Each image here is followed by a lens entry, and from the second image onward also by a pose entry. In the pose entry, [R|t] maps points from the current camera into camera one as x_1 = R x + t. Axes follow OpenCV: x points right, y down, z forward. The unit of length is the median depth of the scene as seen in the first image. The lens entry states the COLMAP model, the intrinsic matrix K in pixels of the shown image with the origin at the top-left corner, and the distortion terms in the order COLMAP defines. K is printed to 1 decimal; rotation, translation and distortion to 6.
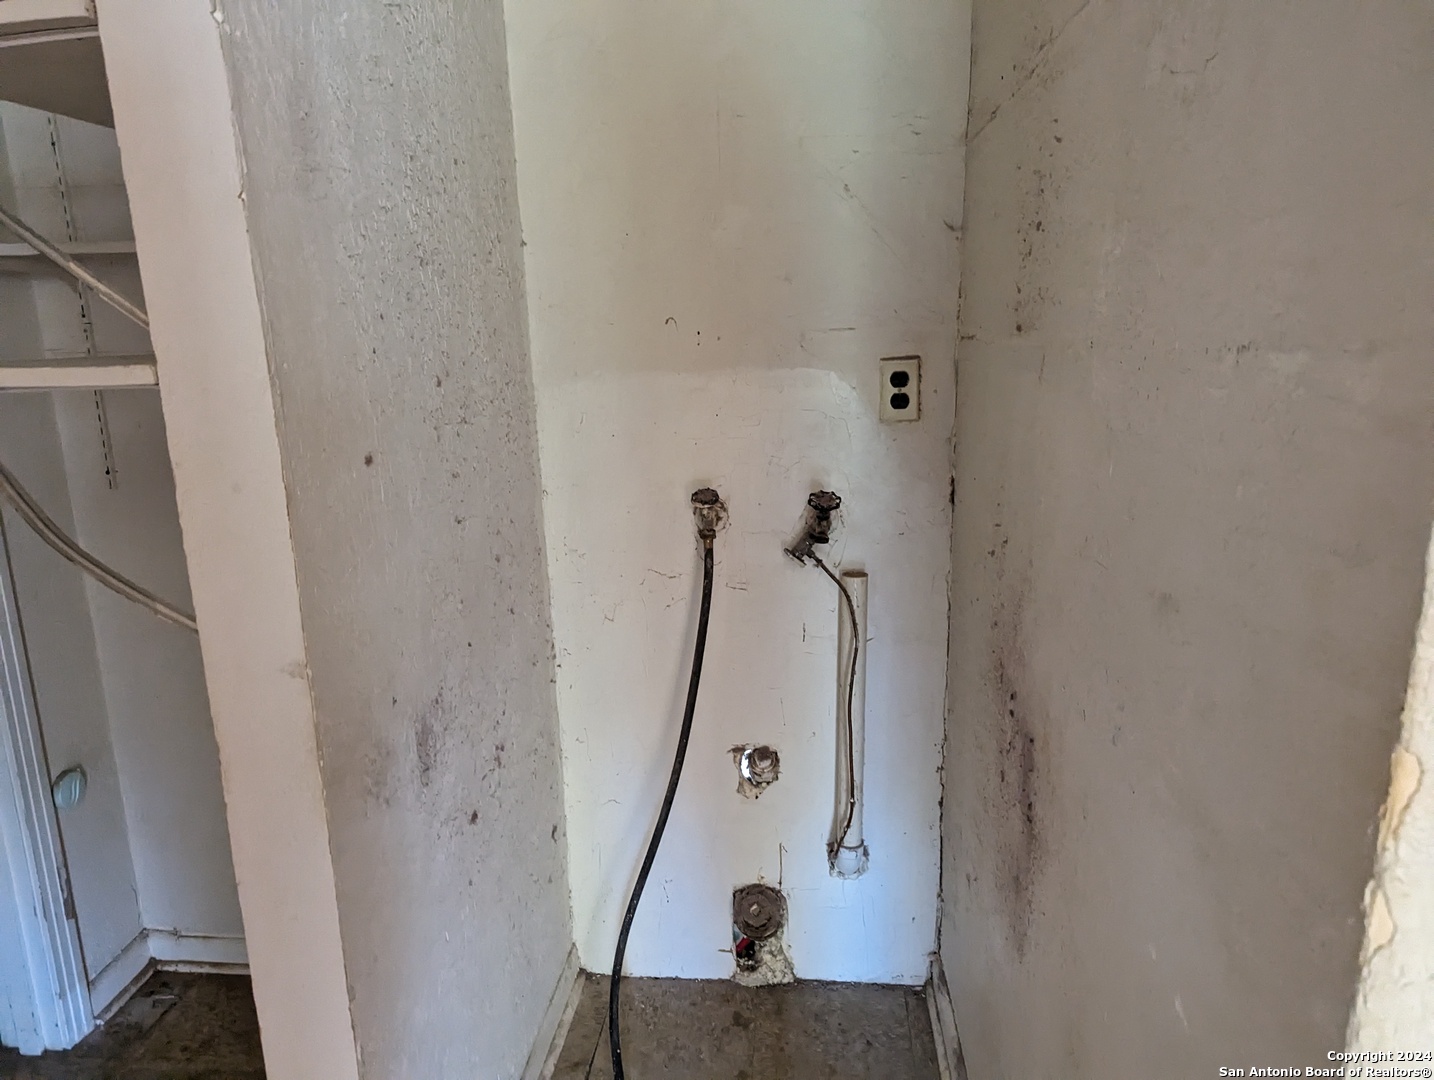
lens RADIAL K [[1008.3, 0, 714.8], [0, 1008.3, 551.0], [0, 0, 1]] dist [0.064529, -0.056983]
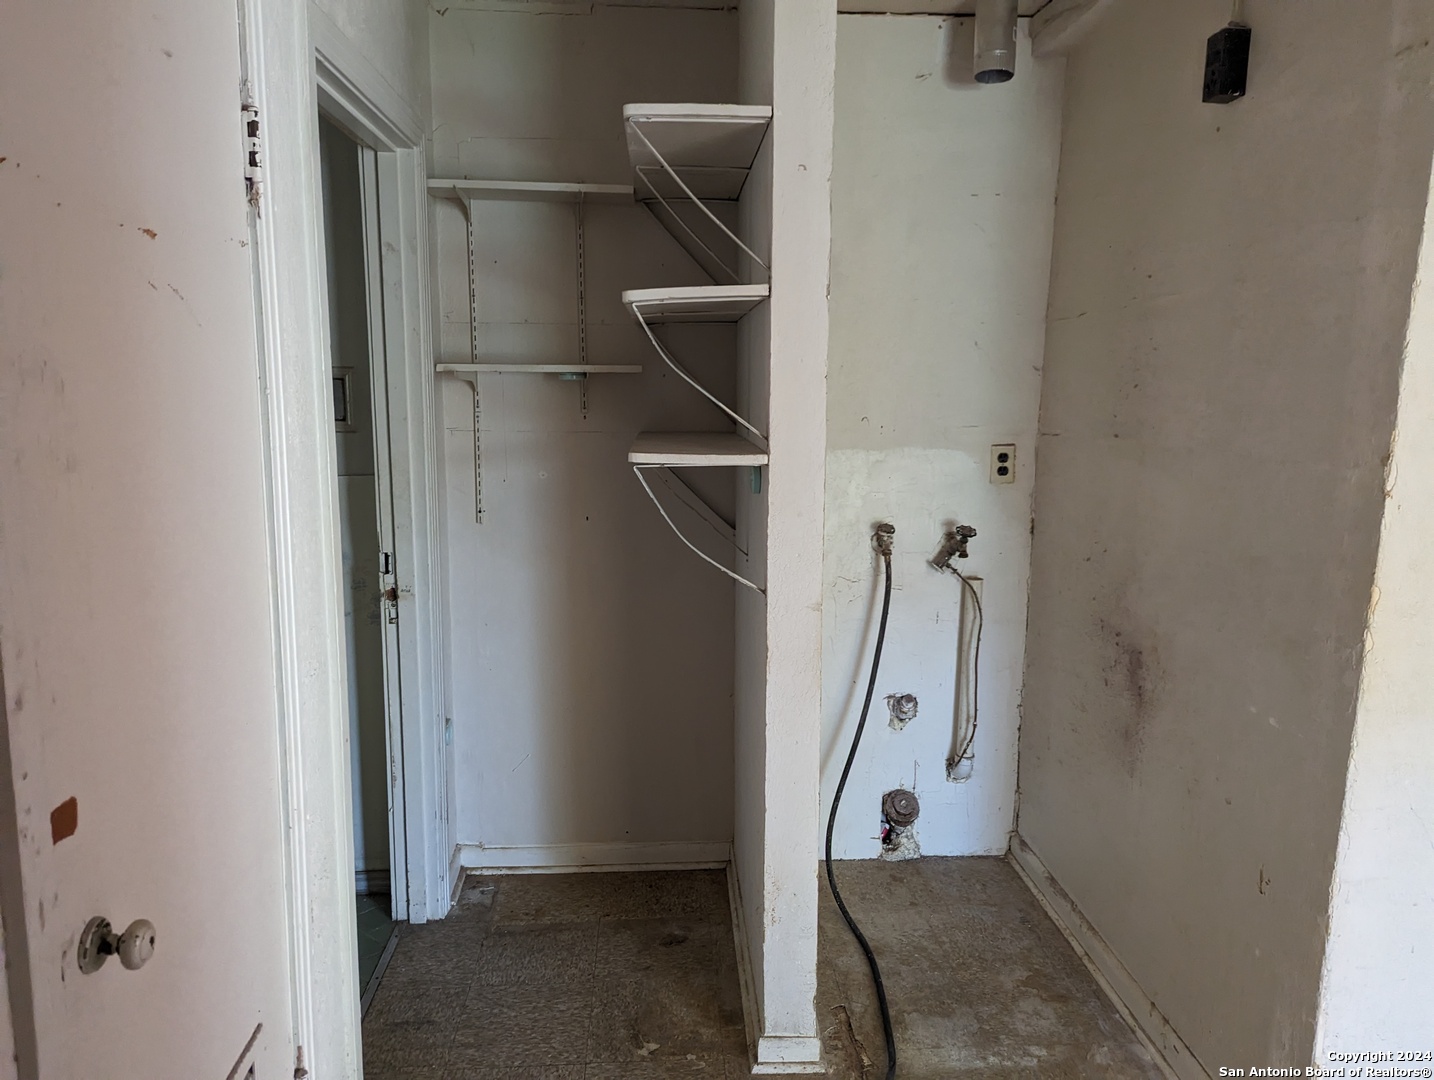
lens RADIAL K [[1008.3, 0, 722.4], [0, 1008.3, 531.0], [0, 0, 1]] dist [0.064529, -0.056983]
pose [[0.986800, 0.006453, 0.161818, -0.470416], [0.005824, 0.997145, -0.075280, 0.061075], [-0.161842, 0.075228, 0.983945, -0.466956]]
